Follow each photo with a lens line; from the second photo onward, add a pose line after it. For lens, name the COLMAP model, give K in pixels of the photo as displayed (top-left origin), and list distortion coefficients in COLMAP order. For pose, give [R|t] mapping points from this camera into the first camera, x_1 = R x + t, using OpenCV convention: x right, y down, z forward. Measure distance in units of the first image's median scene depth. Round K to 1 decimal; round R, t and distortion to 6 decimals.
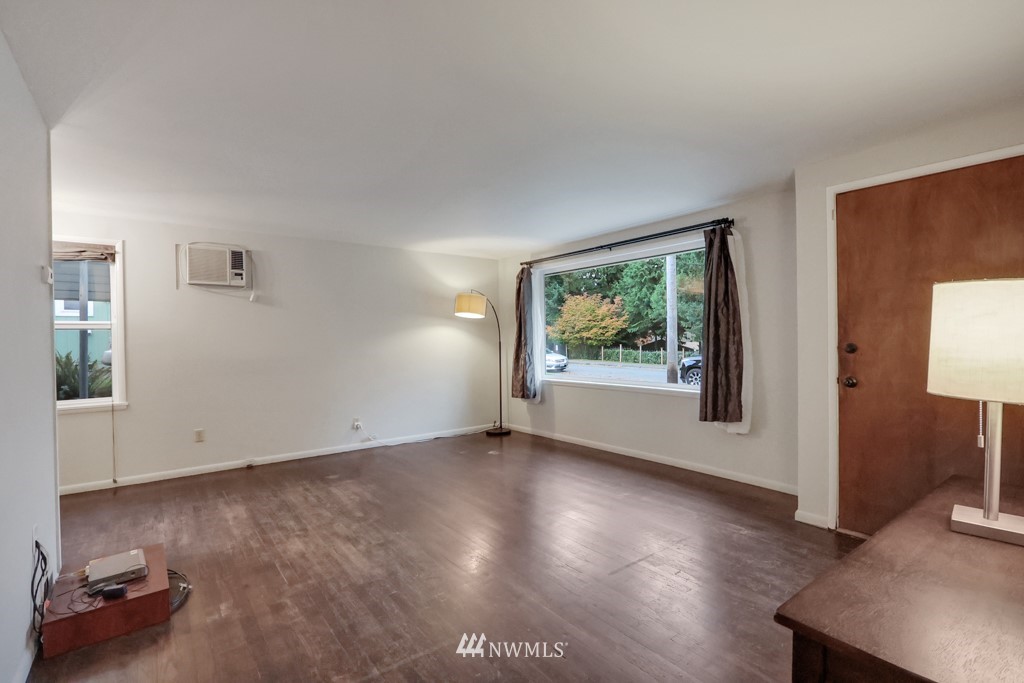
lens RADIAL K [[473.2, 0, 507.9], [0, 473.2, 343.2], [0, 0, 1]] dist [-0.015851, 0.003199]
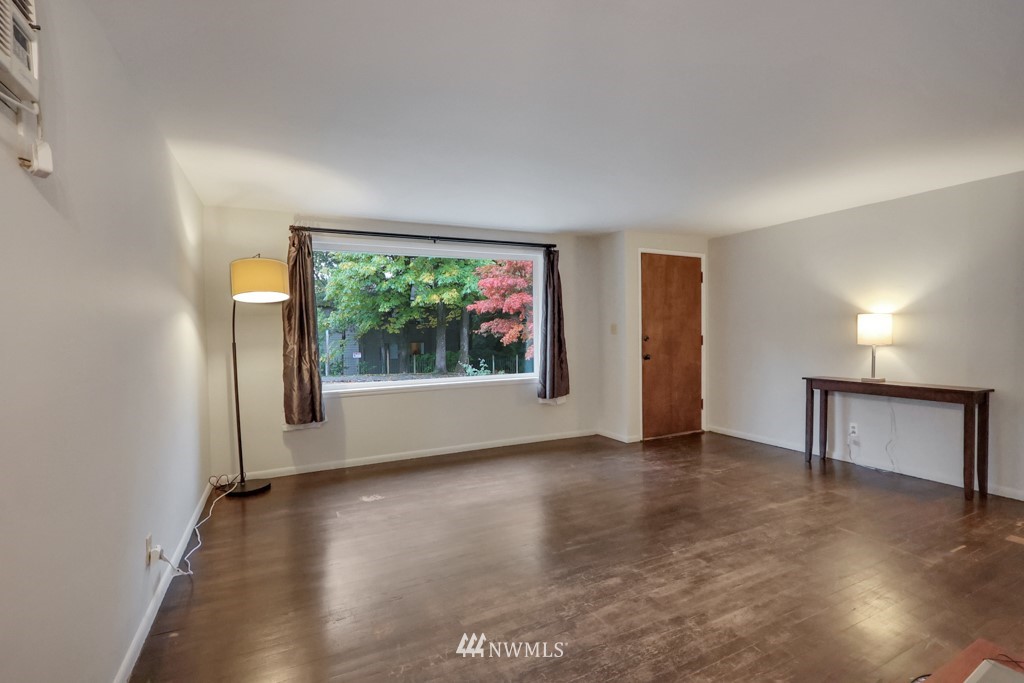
lens RADIAL K [[473.2, 0, 507.9], [0, 473.2, 343.2], [0, 0, 1]] dist [-0.015851, 0.003199]
pose [[0.190596, -0.011828, 0.981597, -1.064383], [0.020379, 0.999760, 0.008090, 0.001647], [-0.981457, 0.018462, 0.190792, 1.051253]]
